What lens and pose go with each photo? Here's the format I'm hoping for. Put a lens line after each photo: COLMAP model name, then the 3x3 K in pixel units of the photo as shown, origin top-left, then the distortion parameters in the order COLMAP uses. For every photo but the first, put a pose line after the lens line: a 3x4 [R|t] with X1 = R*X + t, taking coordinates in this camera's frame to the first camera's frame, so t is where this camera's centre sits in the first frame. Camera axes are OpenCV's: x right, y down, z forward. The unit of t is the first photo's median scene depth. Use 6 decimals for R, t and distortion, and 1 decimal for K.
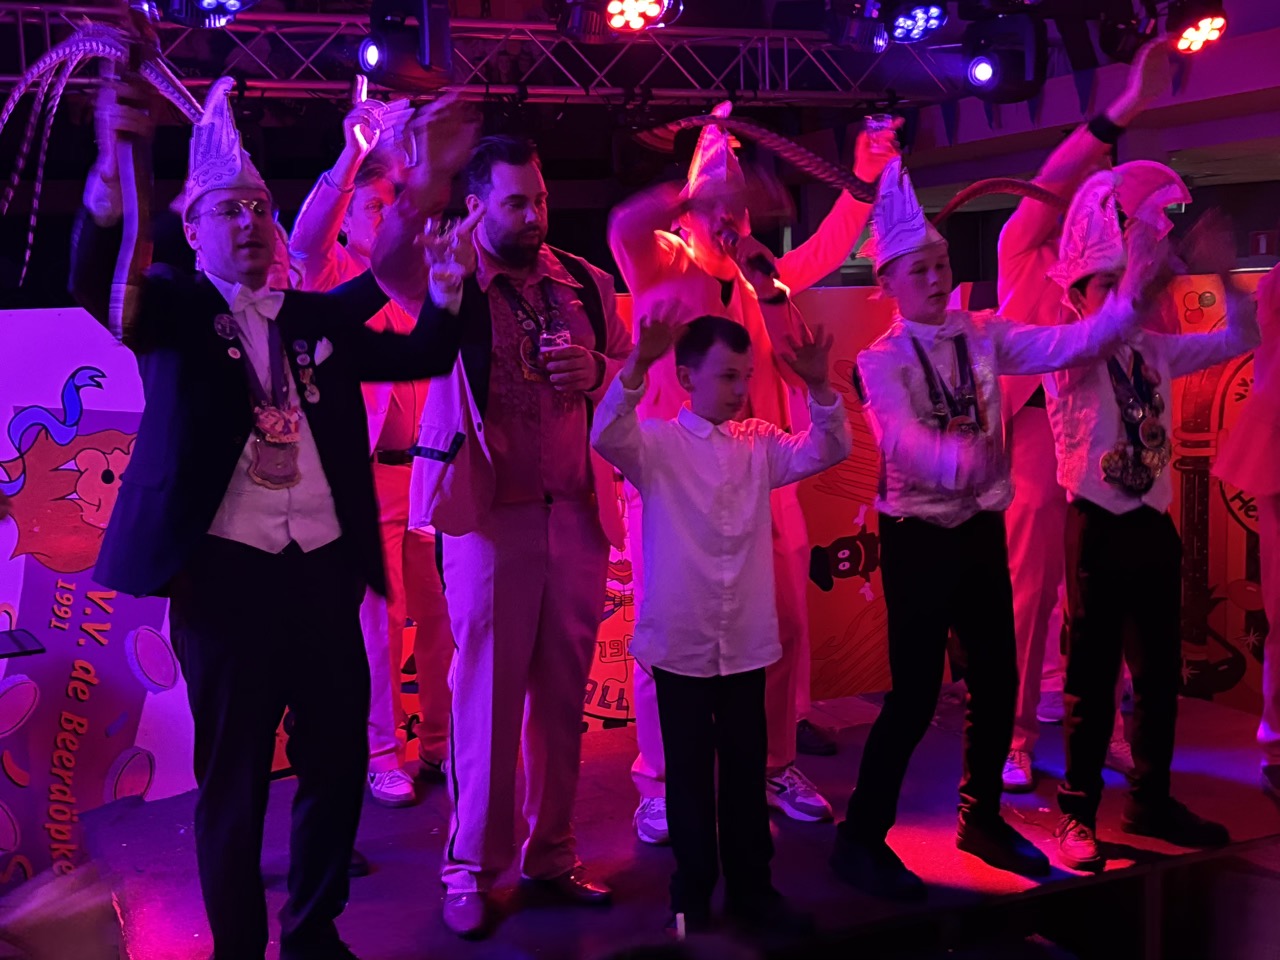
lens RADIAL K [[1622.0, 0, 640.0], [0, 1622.0, 480.0], [0, 0, 1]] dist [0.019654, -0.020880]
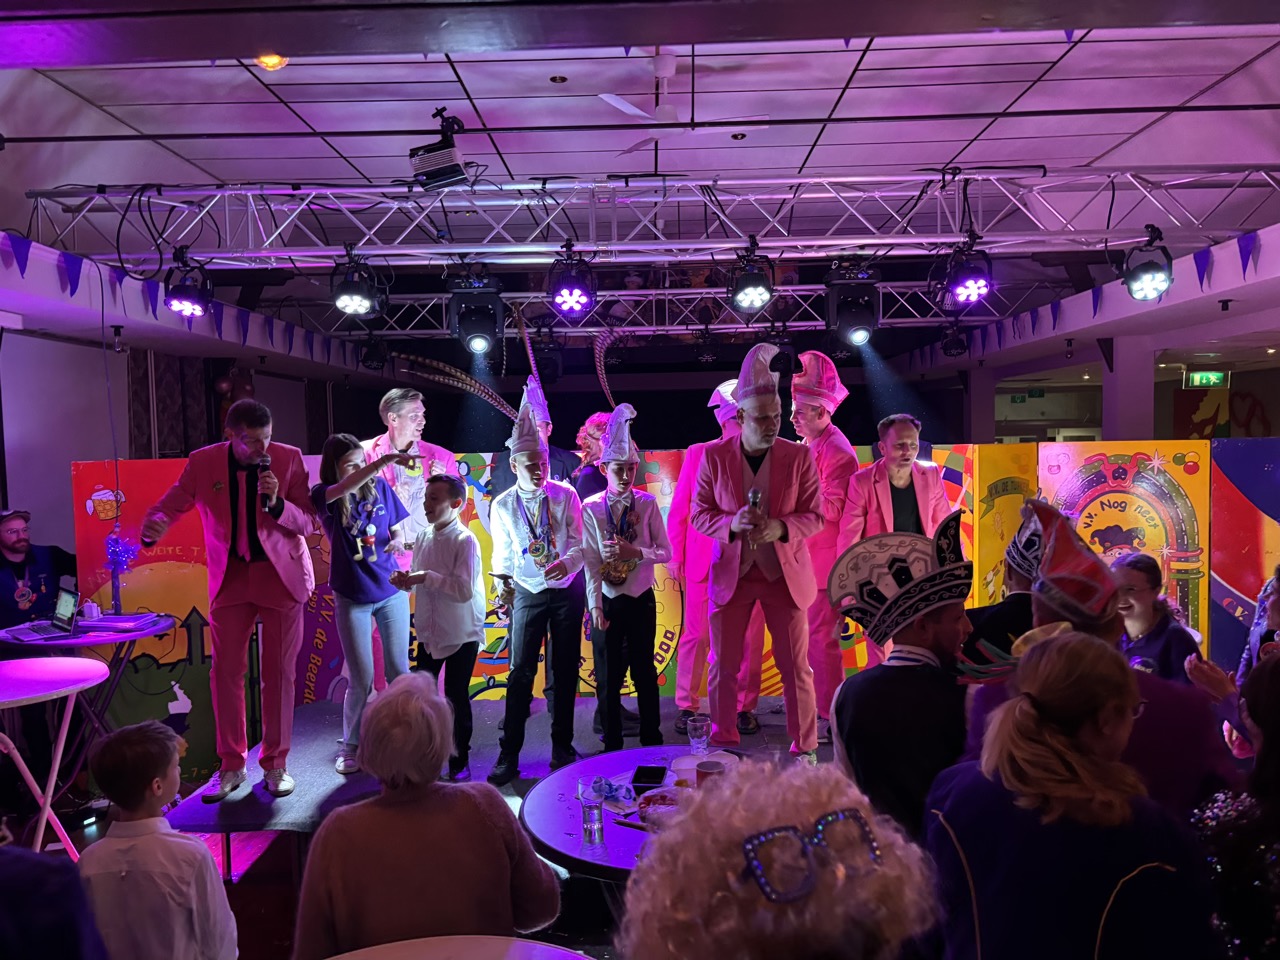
lens RADIAL K [[964.8, 0, 640.0], [0, 964.8, 480.0], [0, 0, 1]] dist [0.019922, 0.004784]
pose [[0.910039, 0.033240, -0.413188, 0.424661], [-0.056973, 0.997350, -0.045246, -0.034833], [0.410589, 0.064716, 0.909521, 0.049138]]
